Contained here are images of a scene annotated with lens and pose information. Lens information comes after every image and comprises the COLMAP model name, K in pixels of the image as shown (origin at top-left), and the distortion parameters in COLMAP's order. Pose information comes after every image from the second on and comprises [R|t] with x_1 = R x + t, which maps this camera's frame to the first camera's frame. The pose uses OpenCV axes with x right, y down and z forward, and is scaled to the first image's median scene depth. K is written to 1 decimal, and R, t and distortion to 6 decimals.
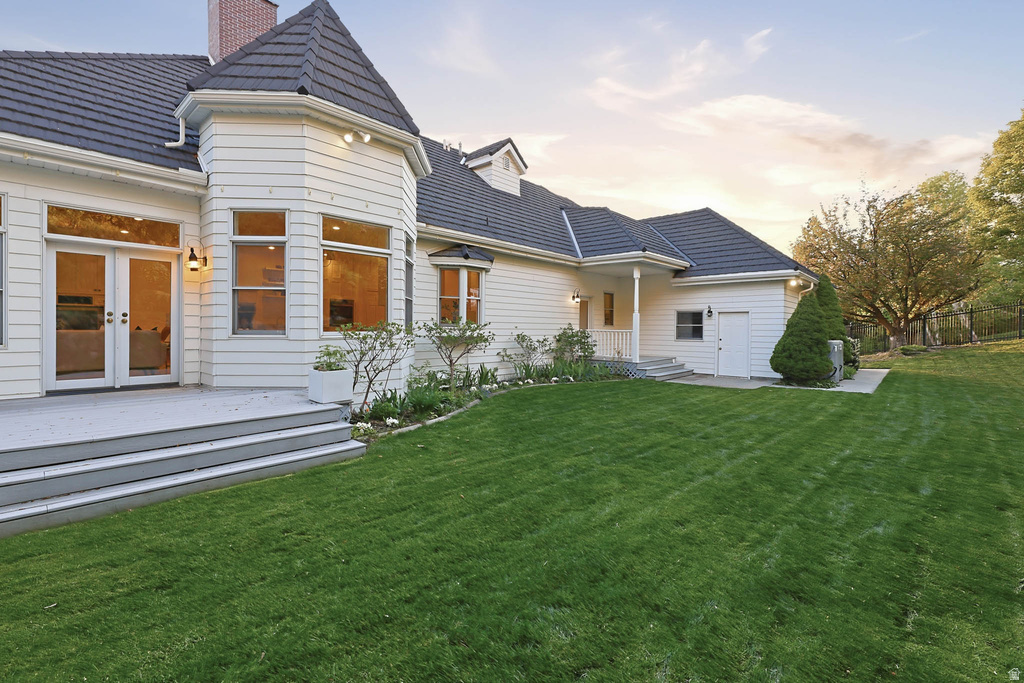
lens RADIAL K [[444.9, 0, 512.6], [0, 444.9, 332.1], [0, 0, 1]] dist [-0.003641, -0.000785]
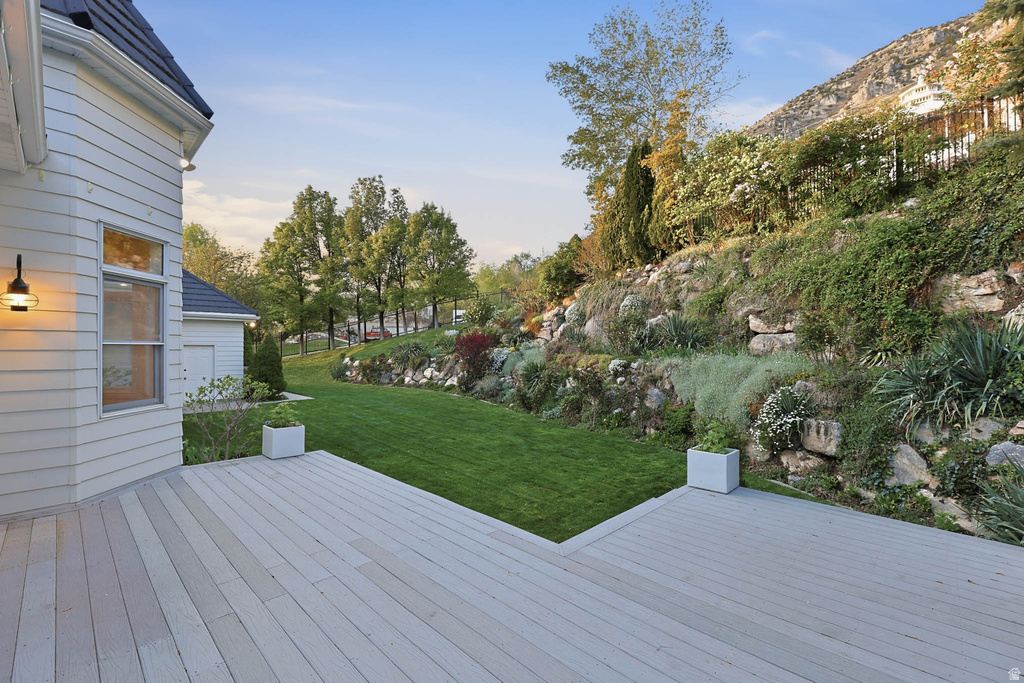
lens RADIAL K [[444.9, 0, 517.8], [0, 444.9, 353.9], [0, 0, 1]] dist [-0.003641, -0.000785]
pose [[0.006520, -0.024513, 0.999678, -1.226511], [0.004770, 0.999689, 0.024482, -0.091678], [-0.999967, 0.004609, 0.006635, 0.361577]]
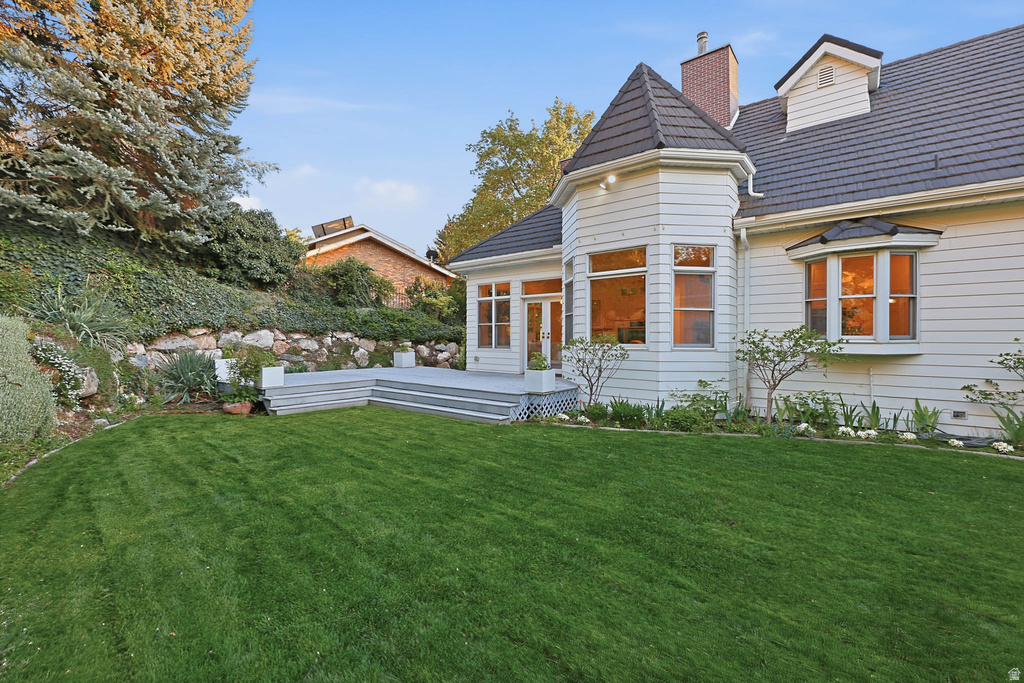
lens RADIAL K [[444.9, 0, 522.6], [0, 444.9, 339.8], [0, 0, 1]] dist [-0.003641, -0.000785]
pose [[0.072092, -0.006578, -0.997376, 0.863332], [-0.012862, 0.999889, -0.007524, -0.000065], [0.997315, 0.013371, 0.071999, 0.717734]]
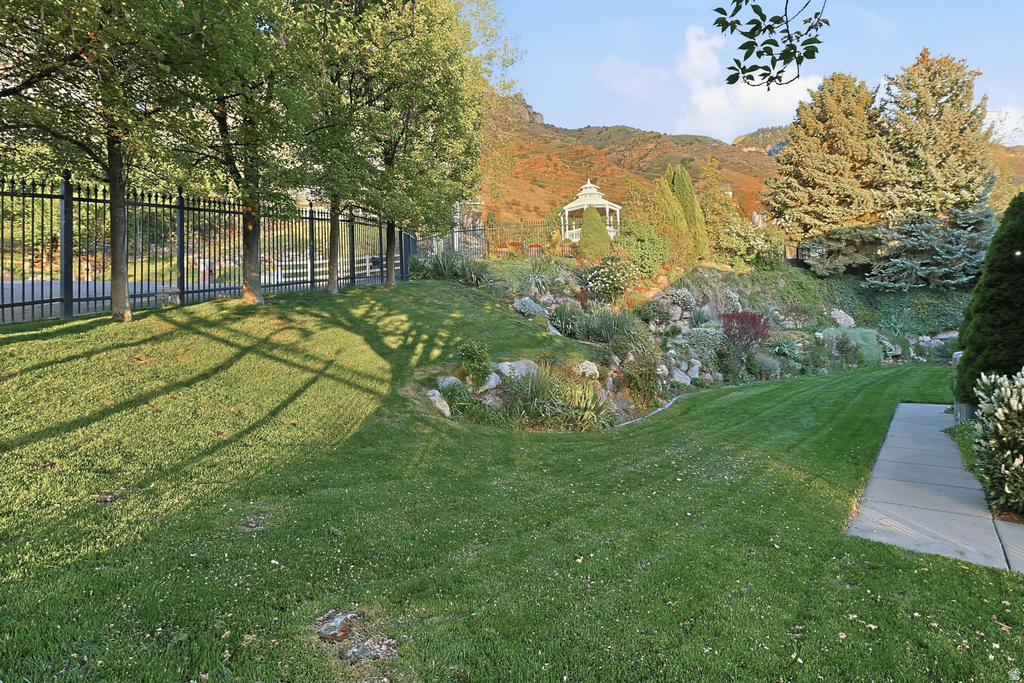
lens RADIAL K [[497.8, 0, 518.6], [0, 497.8, 348.0], [0, 0, 1]] dist [0.002927, -0.000567]
pose [[-0.999337, 0.027072, -0.024353, 2.369762], [0.026875, 0.999604, 0.008389, -0.004511], [0.024570, 0.007729, -0.999668, 3.080226]]
